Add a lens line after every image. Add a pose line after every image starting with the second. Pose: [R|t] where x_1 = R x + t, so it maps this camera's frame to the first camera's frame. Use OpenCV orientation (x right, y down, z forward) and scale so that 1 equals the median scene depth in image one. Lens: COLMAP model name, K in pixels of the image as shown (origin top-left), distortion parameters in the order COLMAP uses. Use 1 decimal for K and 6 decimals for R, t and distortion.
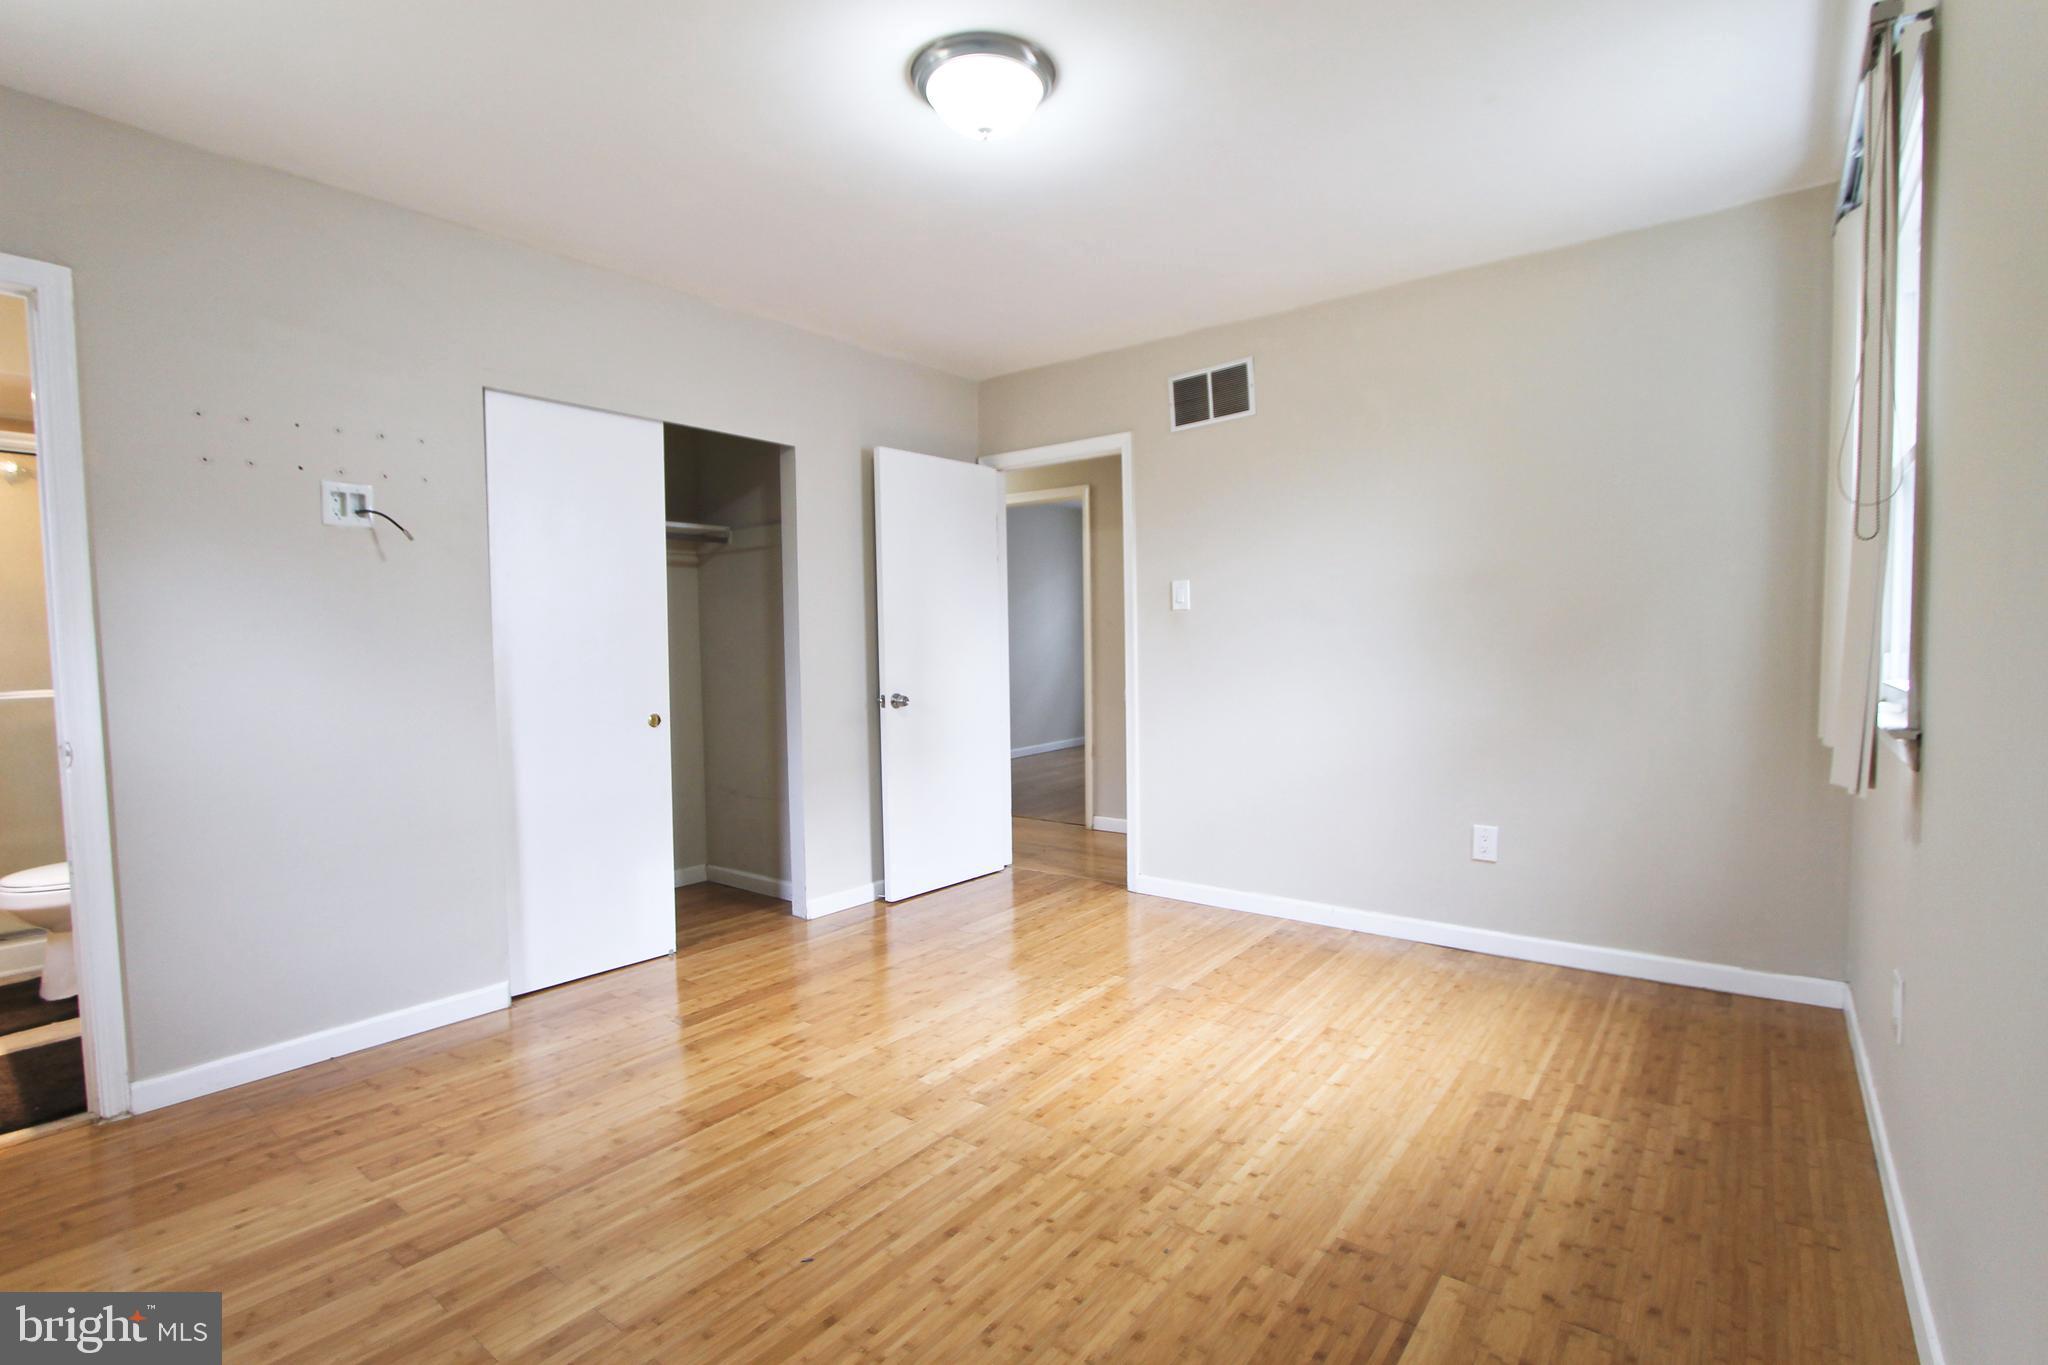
lens RADIAL K [[954.8, 0, 1031.2], [0, 954.8, 686.0], [0, 0, 1]] dist [-0.018921, 0.003181]
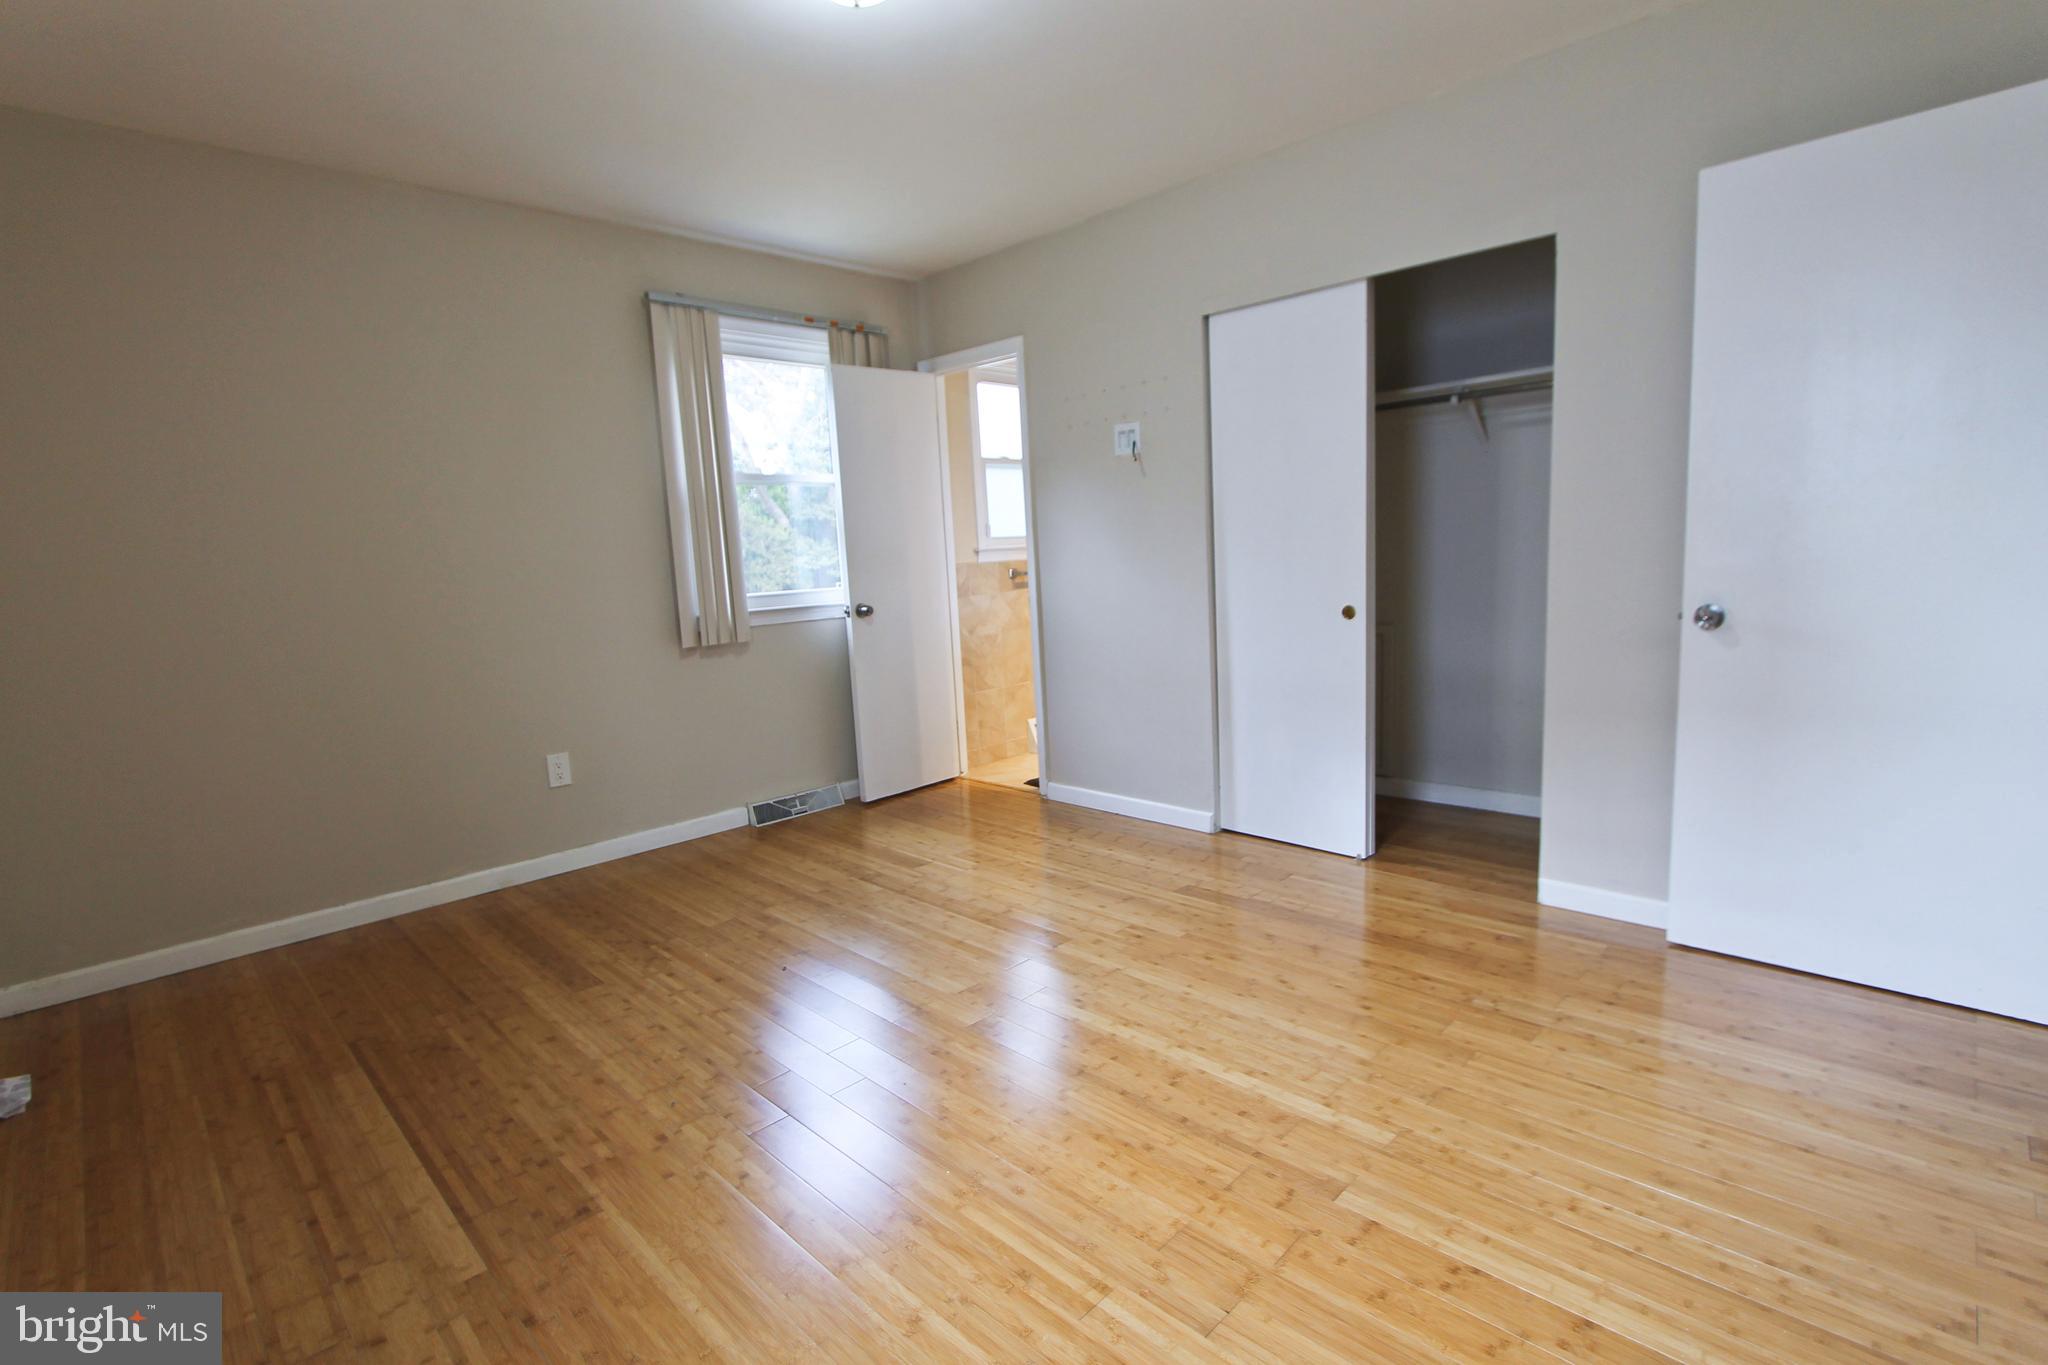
lens RADIAL K [[954.8, 0, 1031.2], [0, 954.8, 686.0], [0, 0, 1]] dist [-0.018921, 0.003181]
pose [[-0.119368, 0.158812, -0.980066, 0.738625], [0.000826, 0.987140, 0.159858, -0.055178], [0.992850, 0.018272, -0.117964, 1.012974]]
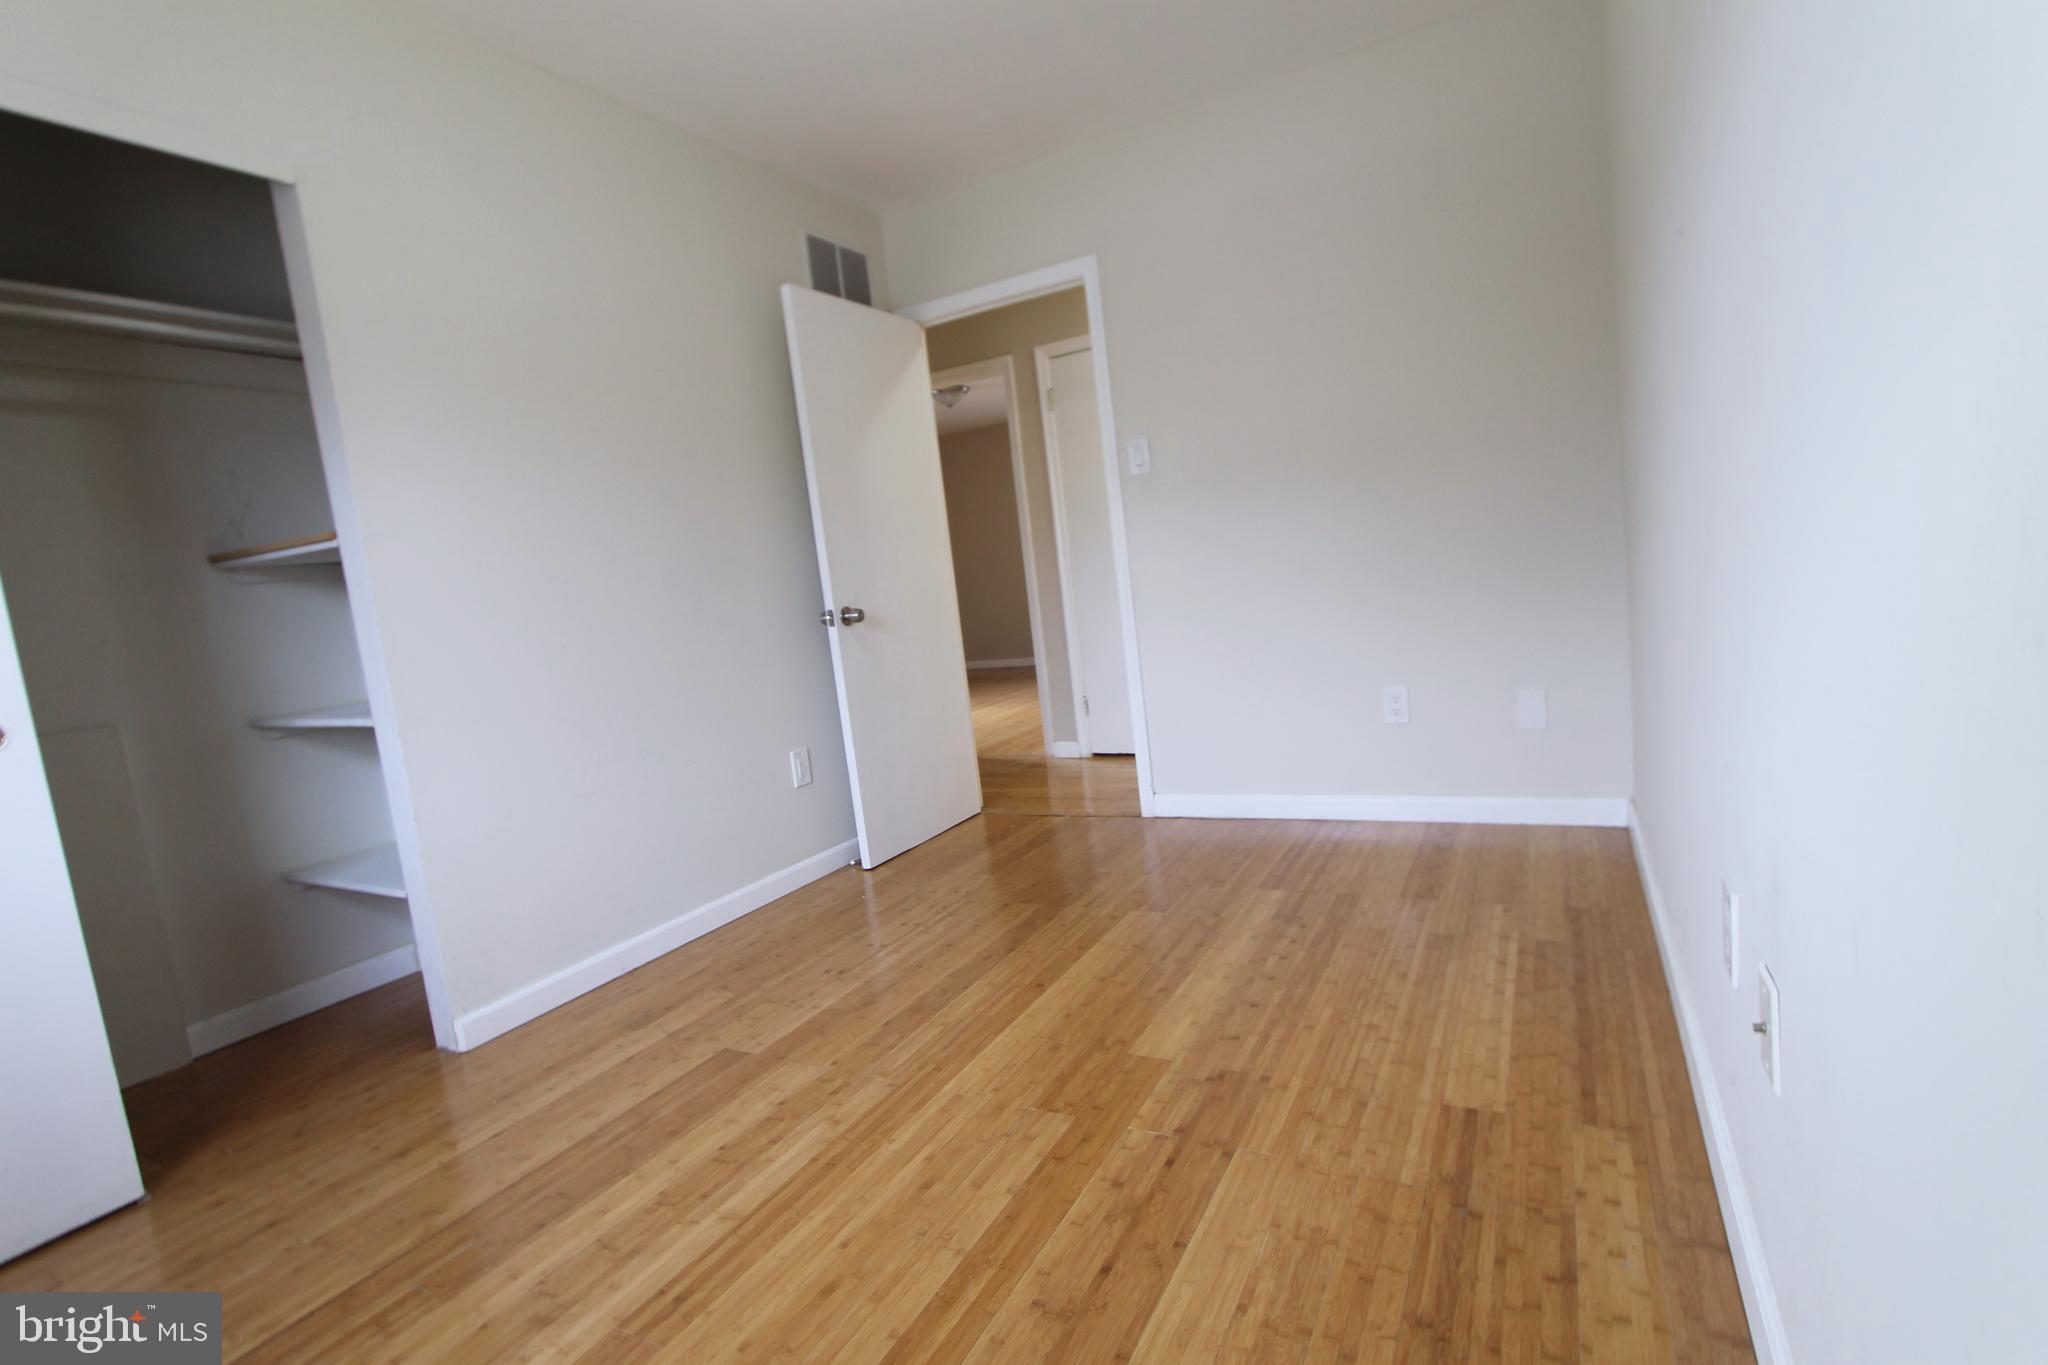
lens RADIAL K [[954.8, 0, 1031.2], [0, 954.8, 686.0], [0, 0, 1]] dist [-0.018921, 0.003181]
pose [[0.979631, -0.137559, 0.146289, 0.189856], [0.132800, 0.990258, 0.041859, 0.014216], [-0.150622, -0.021579, 0.988356, 0.428643]]
